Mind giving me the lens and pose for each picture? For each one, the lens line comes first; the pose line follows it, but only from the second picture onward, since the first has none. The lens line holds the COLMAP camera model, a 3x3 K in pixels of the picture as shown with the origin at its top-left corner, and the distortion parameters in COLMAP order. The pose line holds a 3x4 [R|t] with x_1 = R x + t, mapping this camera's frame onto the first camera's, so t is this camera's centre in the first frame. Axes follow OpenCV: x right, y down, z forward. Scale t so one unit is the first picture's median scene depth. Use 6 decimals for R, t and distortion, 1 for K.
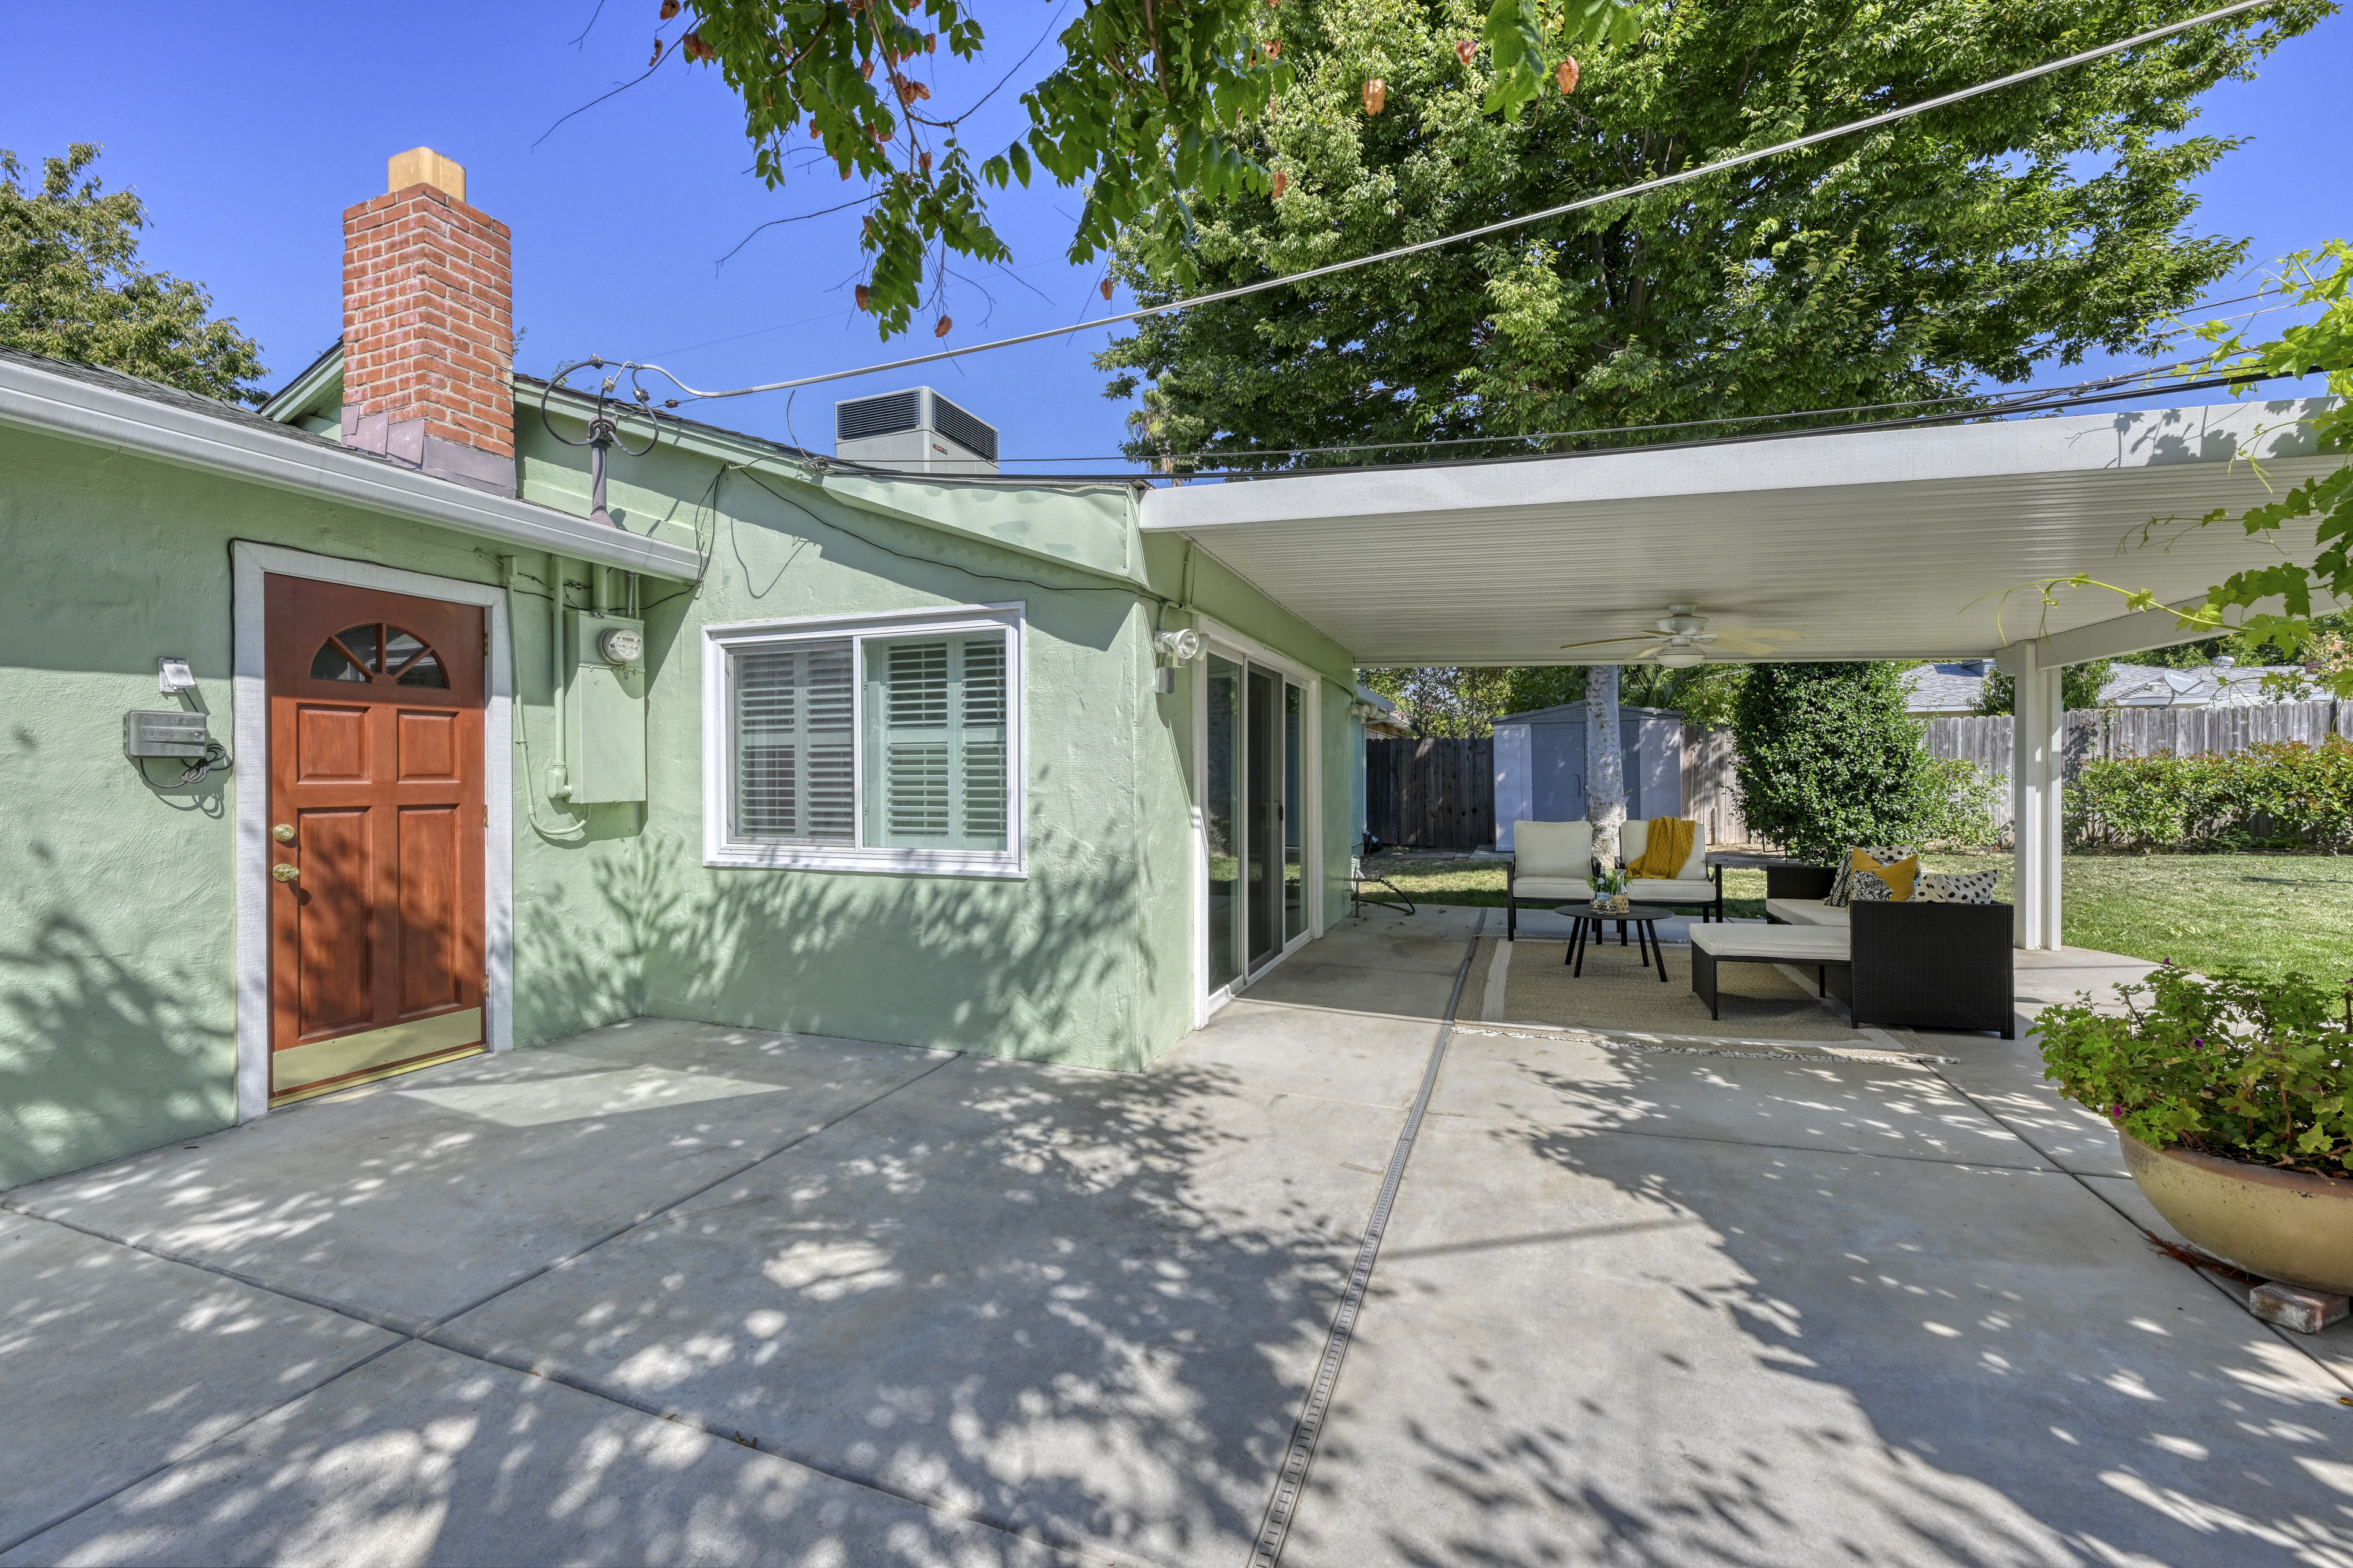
lens RADIAL K [[937.0, 0, 1194.3], [0, 937.0, 783.8], [0, 0, 1]] dist [-0.001860, 0.000343]
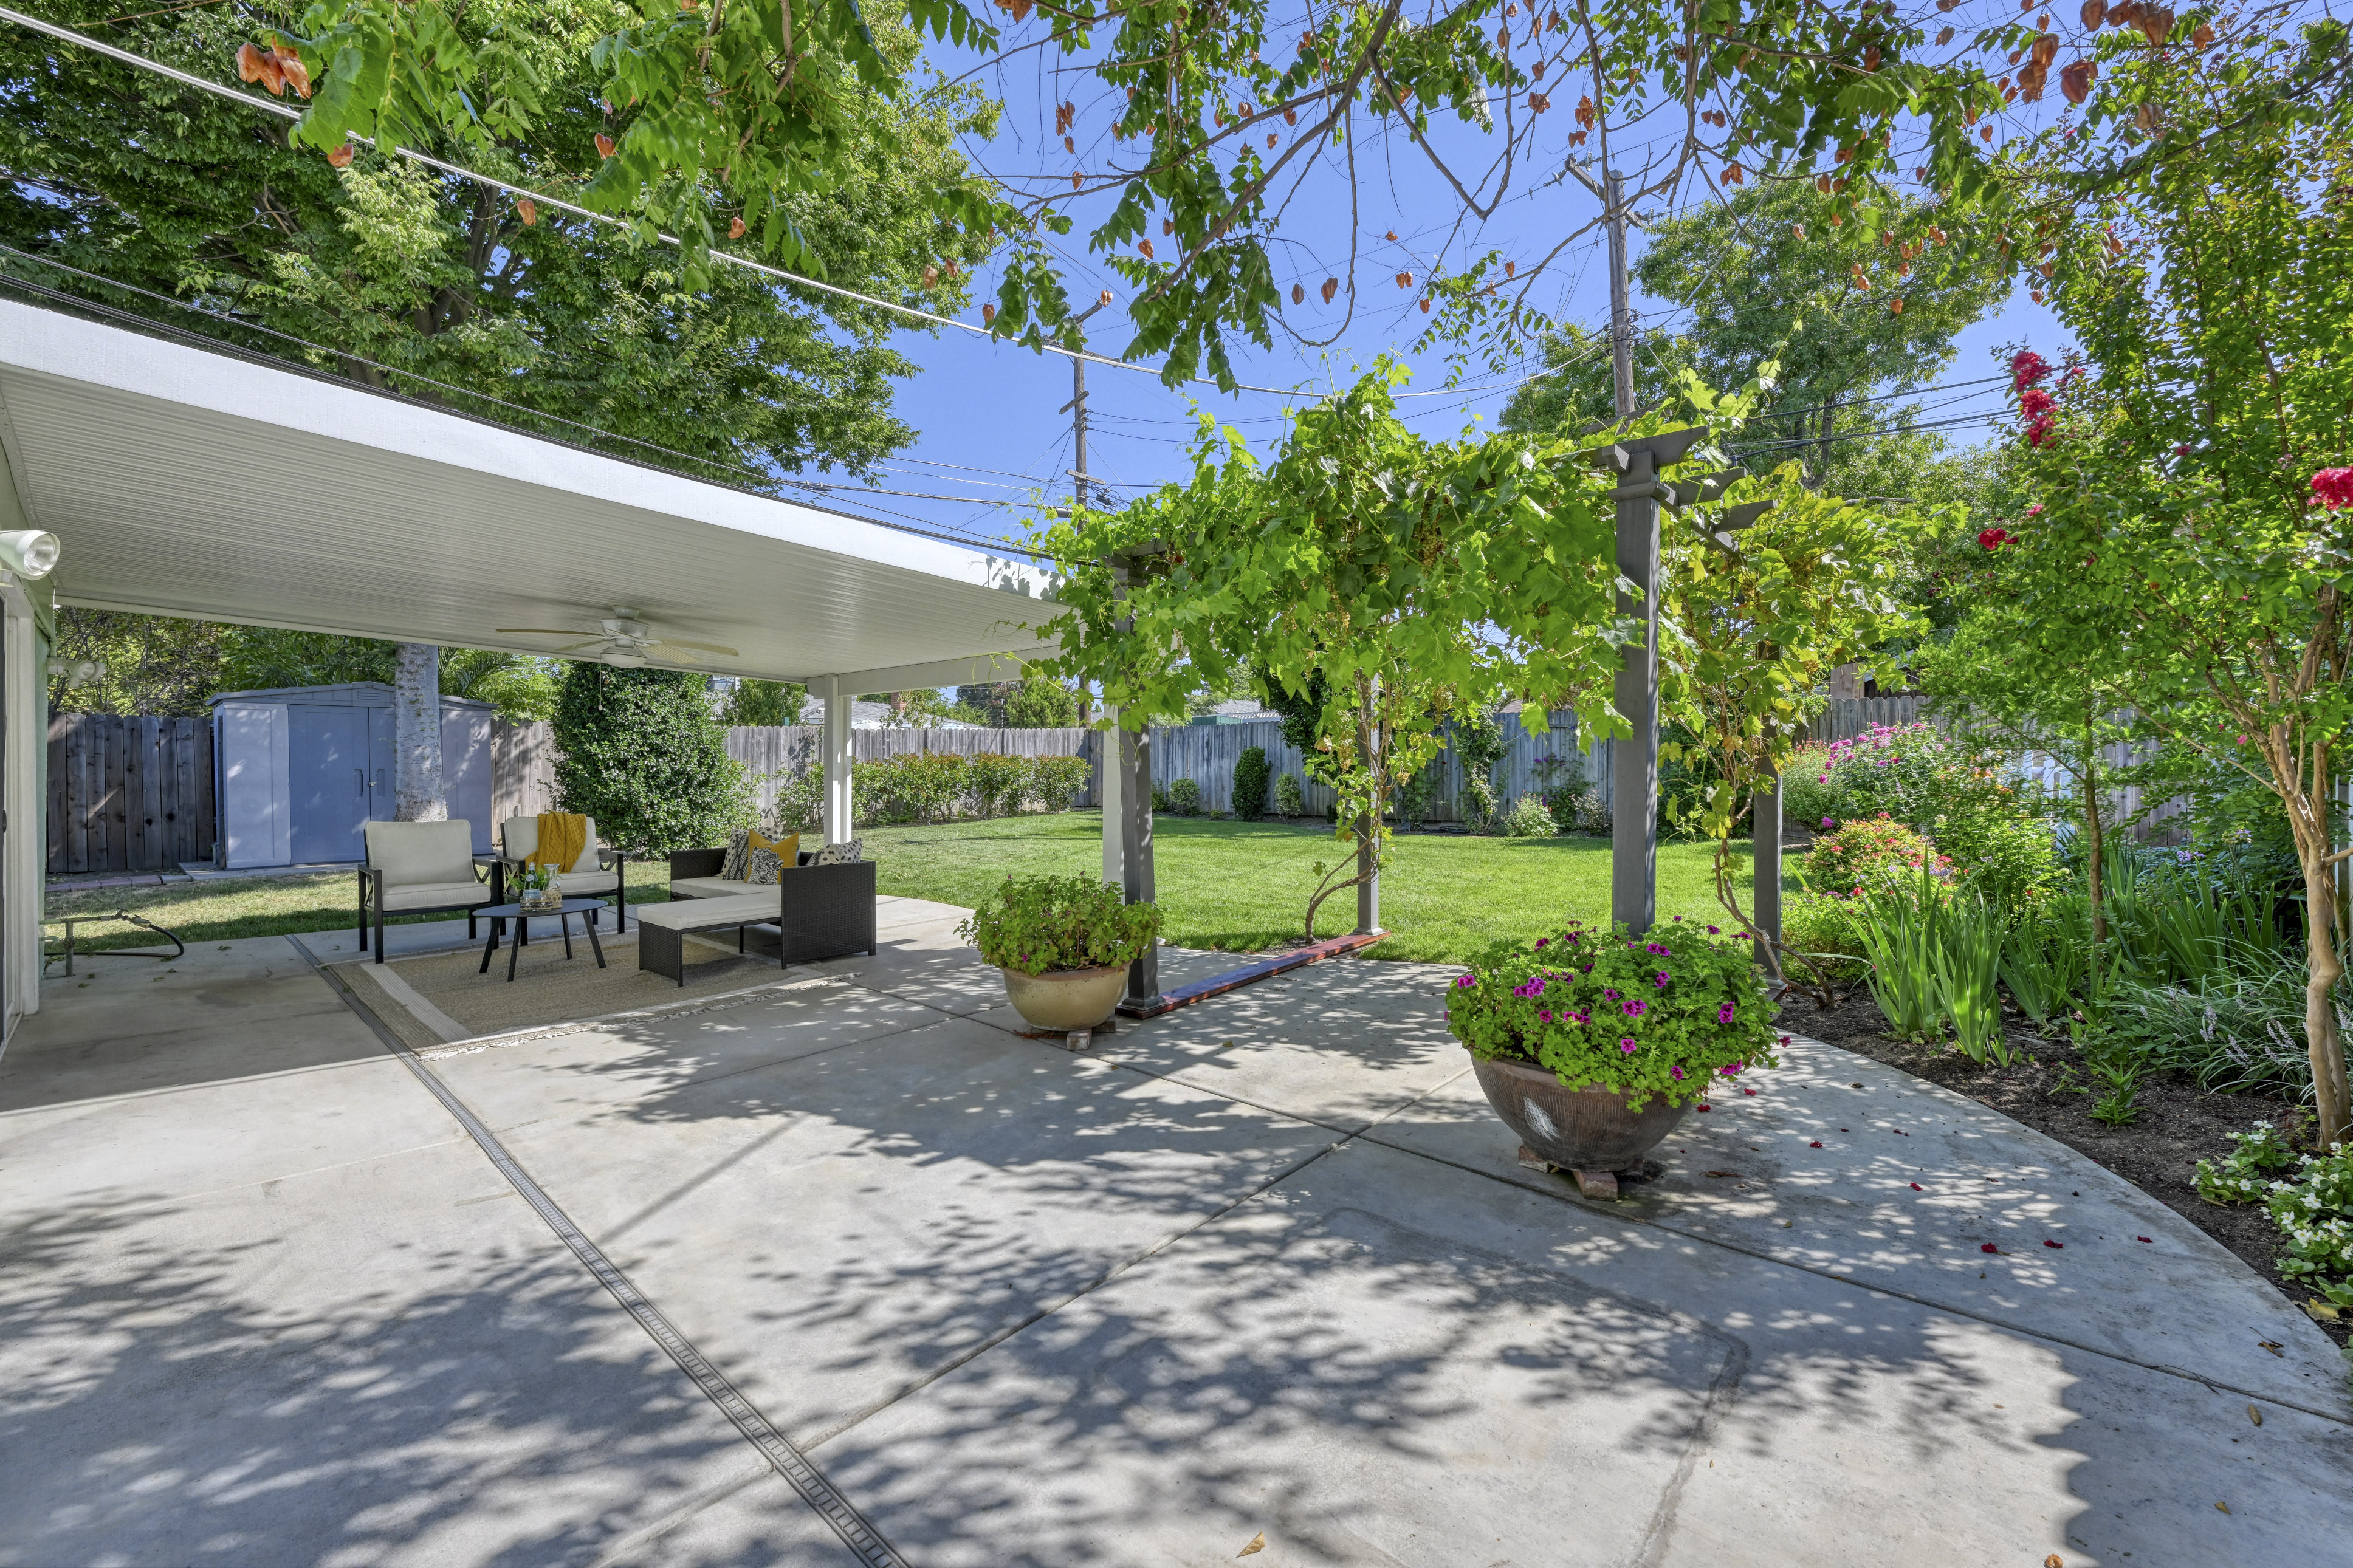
lens RADIAL K [[937.0, 0, 1168.1], [0, 937.0, 776.2], [0, 0, 1]] dist [-0.001860, 0.000343]
pose [[0.383253, 0.004875, 0.923631, -0.307731], [0.001479, 0.999982, -0.005892, 0.008893], [-0.923642, 0.003624, 0.383238, 0.036154]]
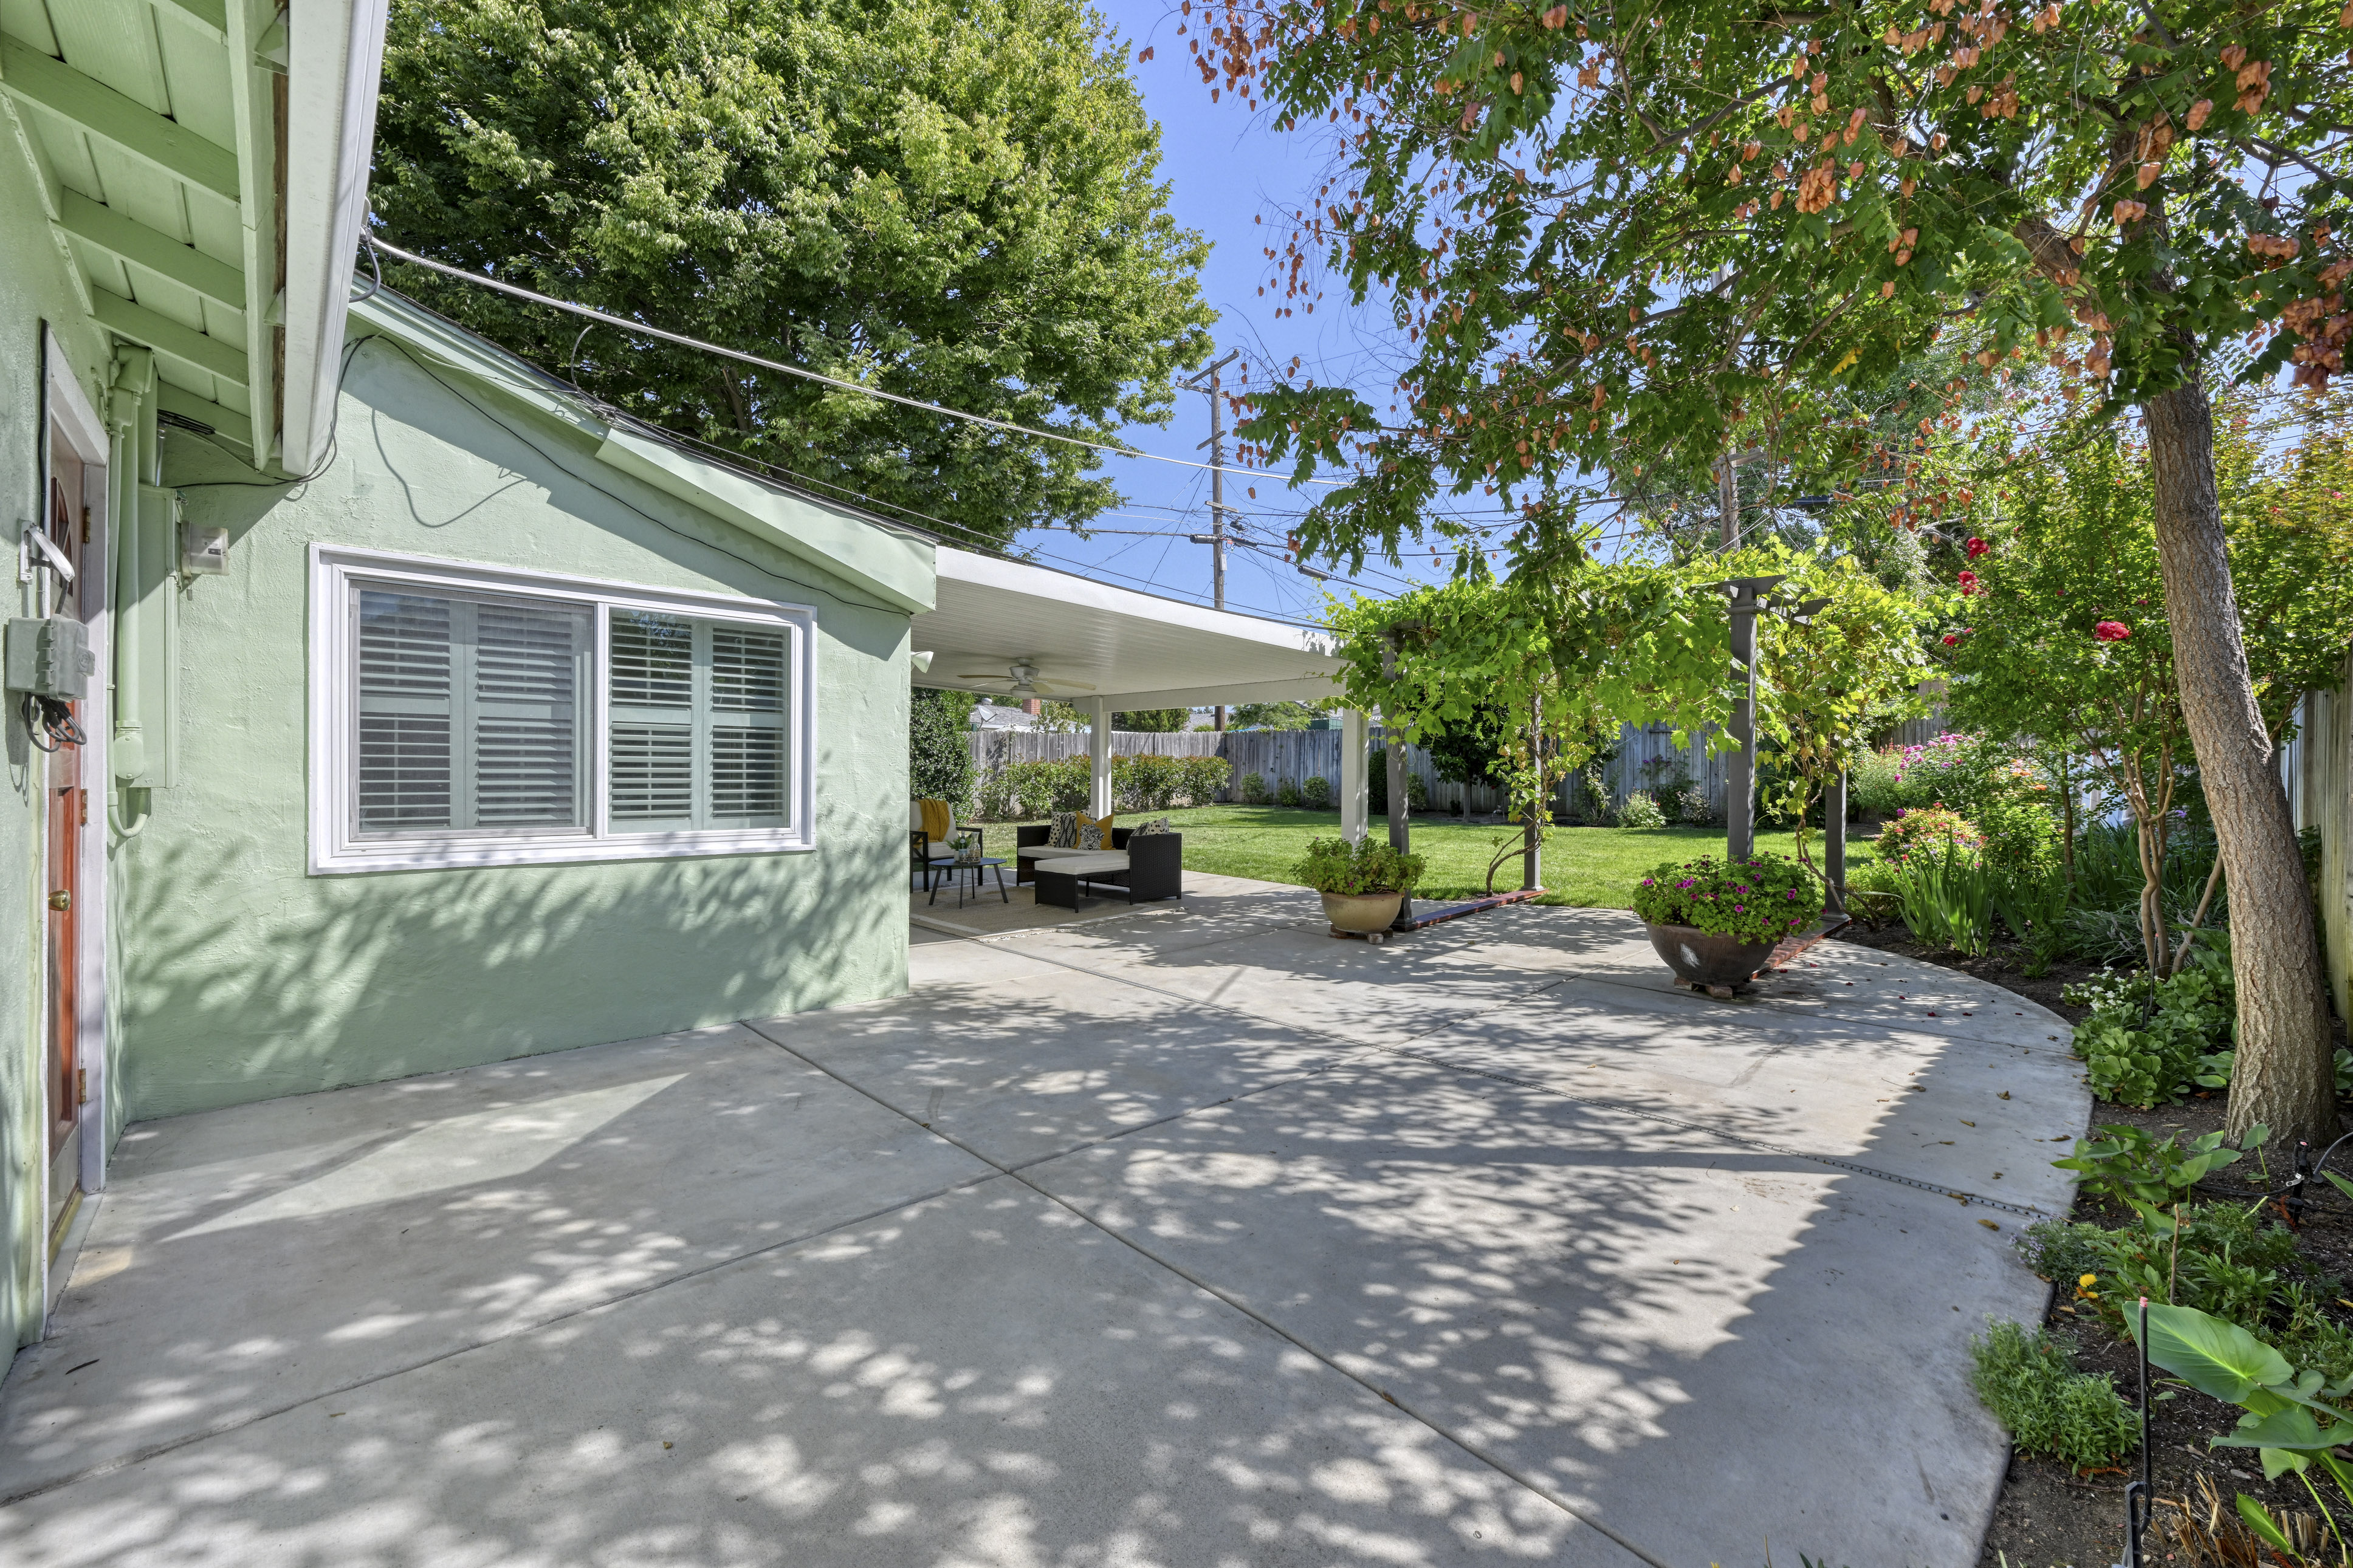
lens RADIAL K [[937.0, 0, 1170.7], [0, 937.0, 774.9], [0, 0, 1]] dist [-0.001860, 0.000343]
pose [[0.453670, 0.006107, 0.891149, -1.035356], [-0.001274, 0.999980, -0.006204, 0.017103], [-0.891169, 0.001679, 0.453669, 0.098636]]
